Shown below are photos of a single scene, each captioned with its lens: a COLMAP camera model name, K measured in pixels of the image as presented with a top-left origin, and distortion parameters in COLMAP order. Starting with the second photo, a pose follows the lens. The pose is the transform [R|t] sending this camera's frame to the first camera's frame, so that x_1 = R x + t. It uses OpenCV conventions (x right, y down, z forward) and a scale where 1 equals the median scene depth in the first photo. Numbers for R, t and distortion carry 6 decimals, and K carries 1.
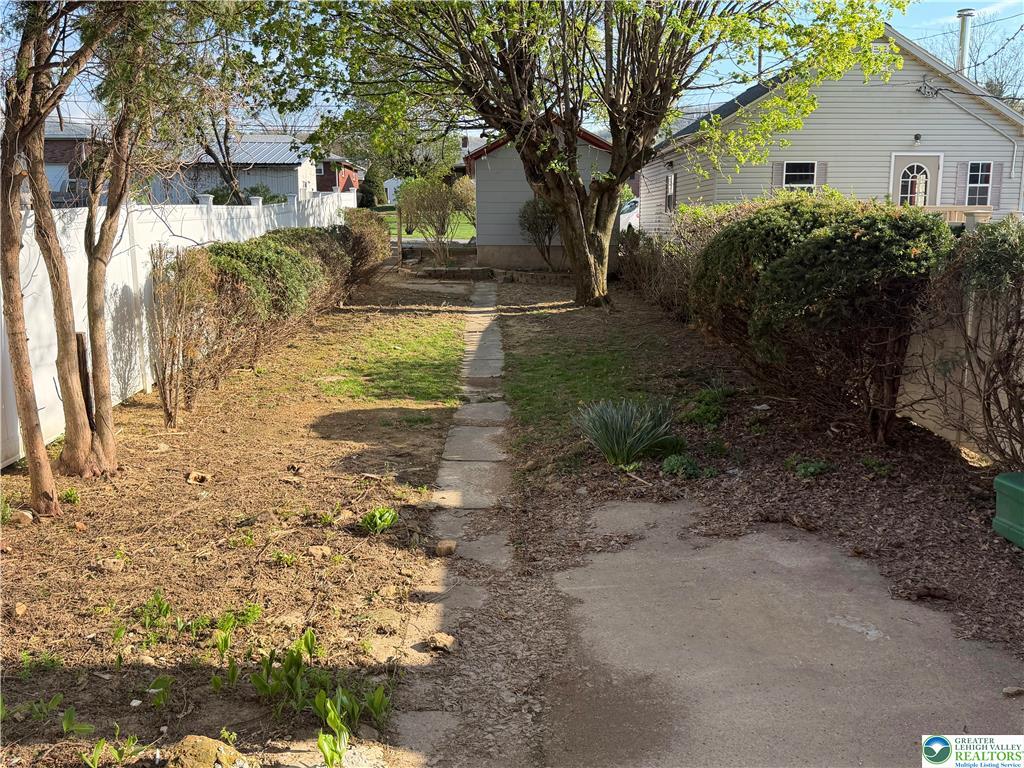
lens RADIAL K [[881.2, 0, 512.0], [0, 881.2, 384.0], [0, 0, 1]] dist [0.148062, -0.265582]
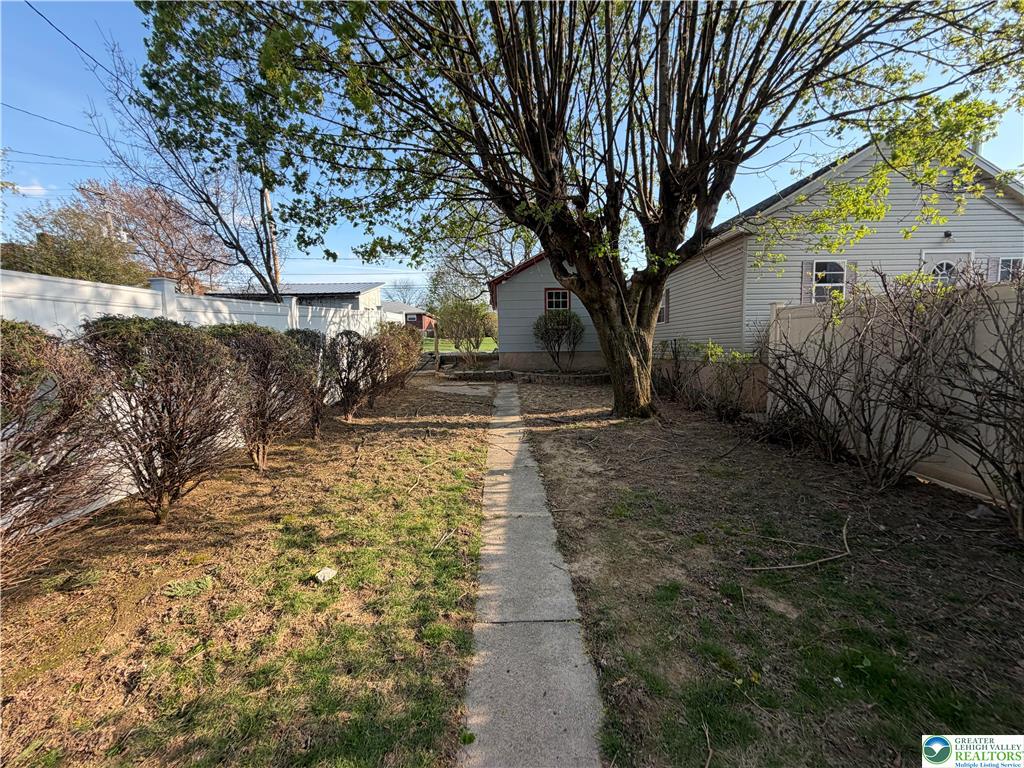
lens RADIAL K [[409.5, 0, 512.0], [0, 409.5, 384.0], [0, 0, 1]] dist [-0.000449, -0.000315]
pose [[0.999797, -0.019609, -0.004524, -0.025438], [0.019137, 0.995969, -0.087633, -0.081485], [0.006224, 0.087529, 0.996143, 0.564345]]
